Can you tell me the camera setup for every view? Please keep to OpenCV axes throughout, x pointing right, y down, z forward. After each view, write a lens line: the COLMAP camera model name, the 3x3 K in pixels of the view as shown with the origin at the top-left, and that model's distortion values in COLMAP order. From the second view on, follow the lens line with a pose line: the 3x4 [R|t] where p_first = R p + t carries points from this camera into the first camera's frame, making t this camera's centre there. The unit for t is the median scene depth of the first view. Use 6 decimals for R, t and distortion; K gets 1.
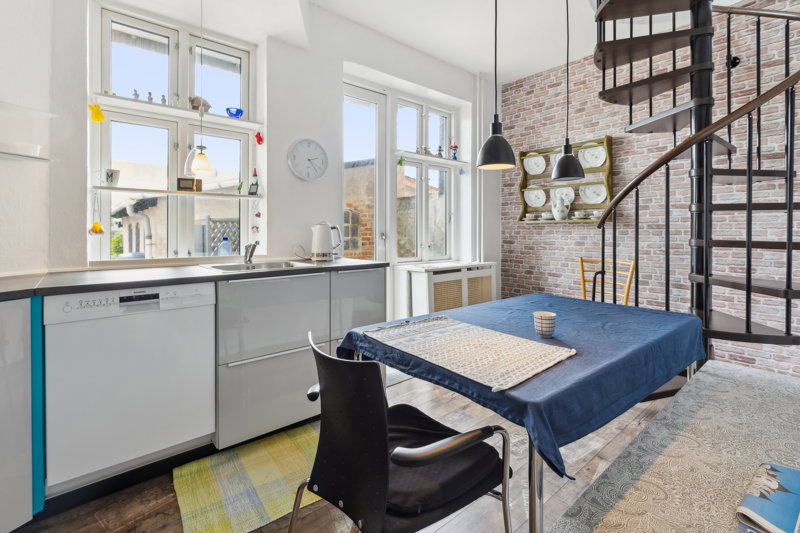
lens RADIAL K [[370.4, 0, 399.3], [0, 370.4, 231.4], [0, 0, 1]] dist [-0.000433, -0.000293]
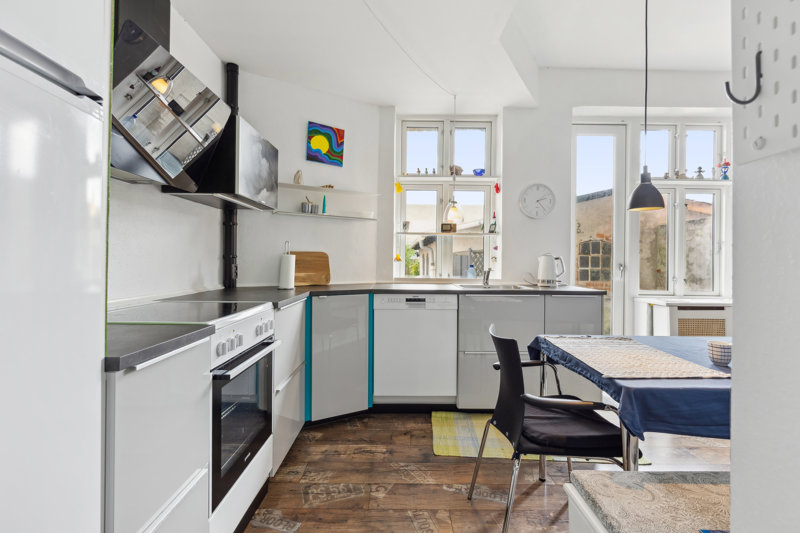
lens RADIAL K [[384.9, 0, 403.9], [0, 384.9, 254.8], [0, 0, 1]] dist [-0.002795, -0.000213]
pose [[0.768205, 0.000838, -0.640203, 0.224415], [-0.011337, 0.999860, -0.012295, -0.000800], [0.640103, 0.016703, 0.768108, -0.223781]]
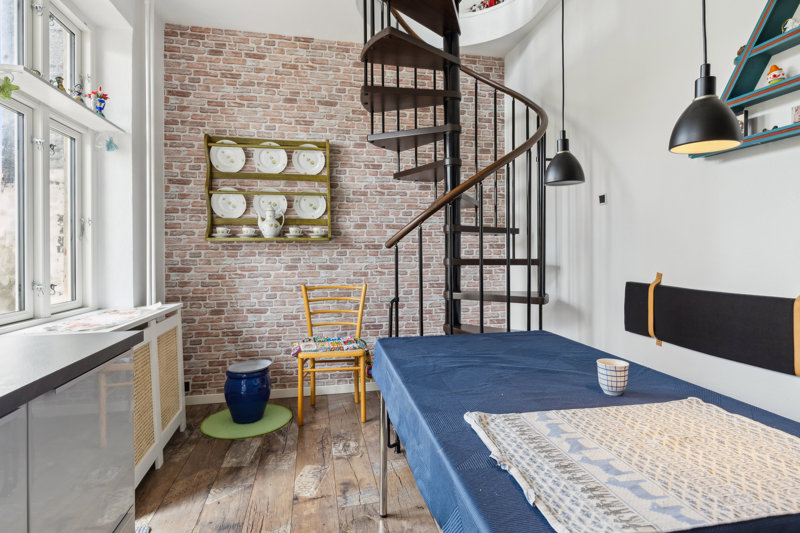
lens RADIAL K [[427.4, 0, 406.8], [0, 427.4, 251.1], [0, 0, 1]] dist [0.005869, 0.001223]
pose [[0.471394, -0.003439, 0.881916, -0.286111], [0.008479, 0.999964, -0.000632, 0.000130], [-0.881882, 0.007775, 0.471406, 0.475942]]
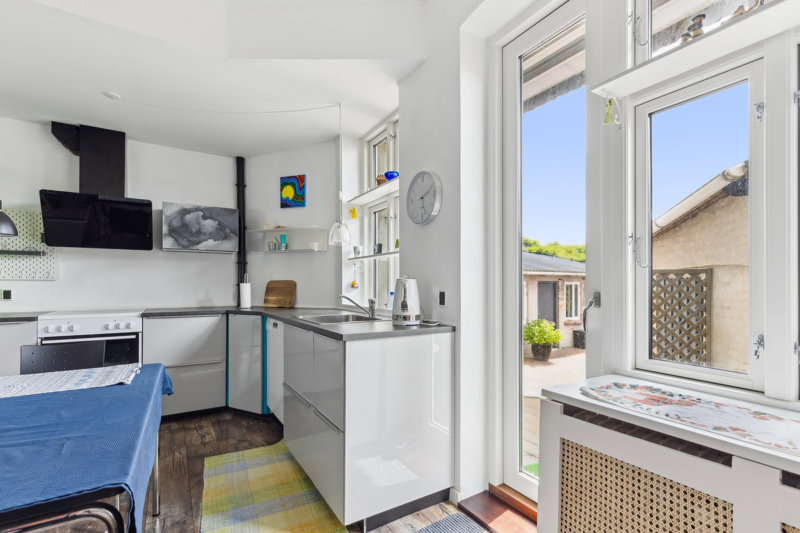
lens RADIAL K [[370.4, 0, 405.5], [0, 370.4, 286.4], [0, 0, 1]] dist [-0.000433, -0.000293]
pose [[-0.150327, 0.001801, -0.988635, 0.576273], [-0.003267, 0.999992, 0.002318, -0.004825], [0.988631, 0.003578, -0.150320, 1.144737]]
